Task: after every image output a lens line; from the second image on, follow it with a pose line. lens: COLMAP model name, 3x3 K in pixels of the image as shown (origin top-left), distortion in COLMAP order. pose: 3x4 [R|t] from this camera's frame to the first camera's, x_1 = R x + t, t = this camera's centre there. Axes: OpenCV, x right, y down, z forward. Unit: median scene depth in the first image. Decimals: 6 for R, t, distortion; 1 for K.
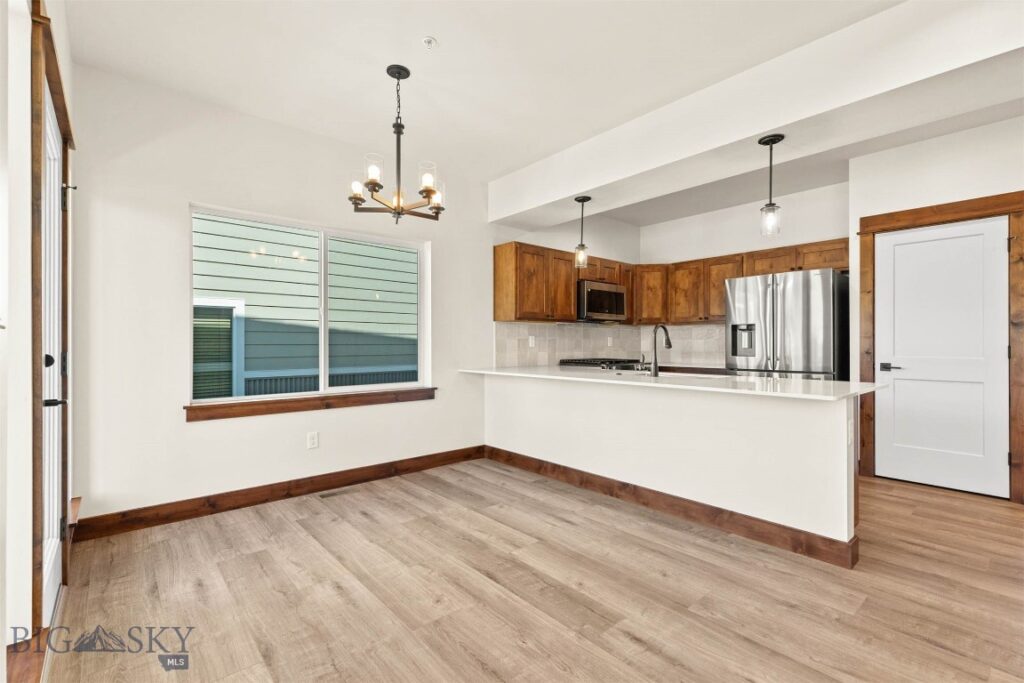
lens RADIAL K [[459.2, 0, 512.0], [0, 459.2, 341.5], [0, 0, 1]] dist [0.002811, 0.000092]
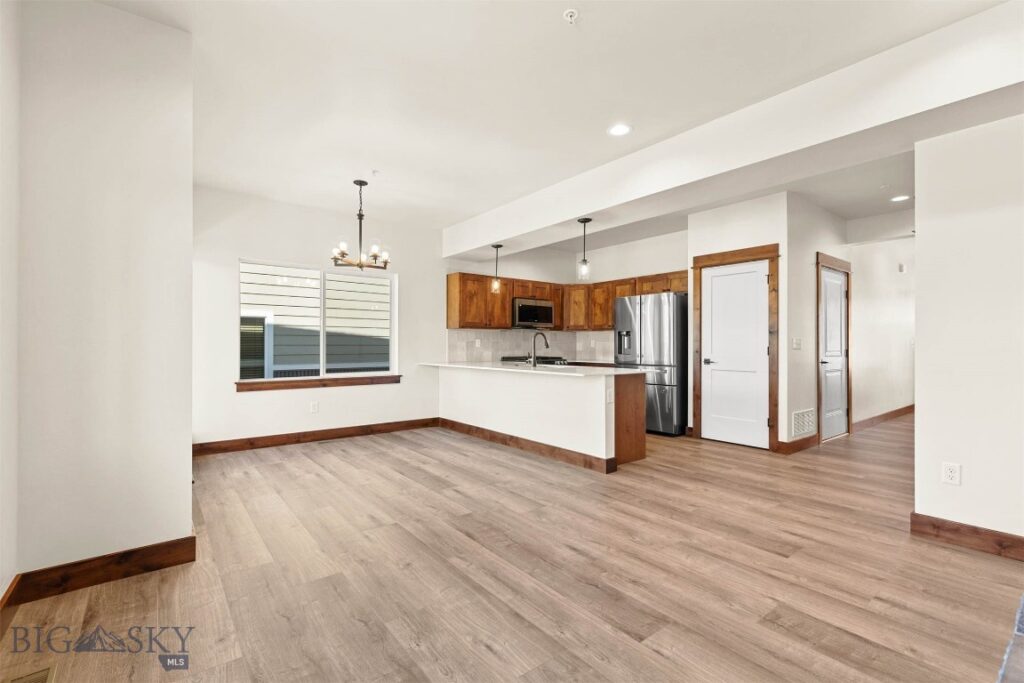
lens RADIAL K [[458.0, 0, 513.6], [0, 458.0, 340.2], [0, 0, 1]] dist [0.000859, 0.000174]
pose [[0.998748, 0.001435, -0.049997, 0.268749], [-0.001712, 0.999983, -0.005505, -0.002219], [0.049988, 0.005584, 0.998734, -0.435202]]
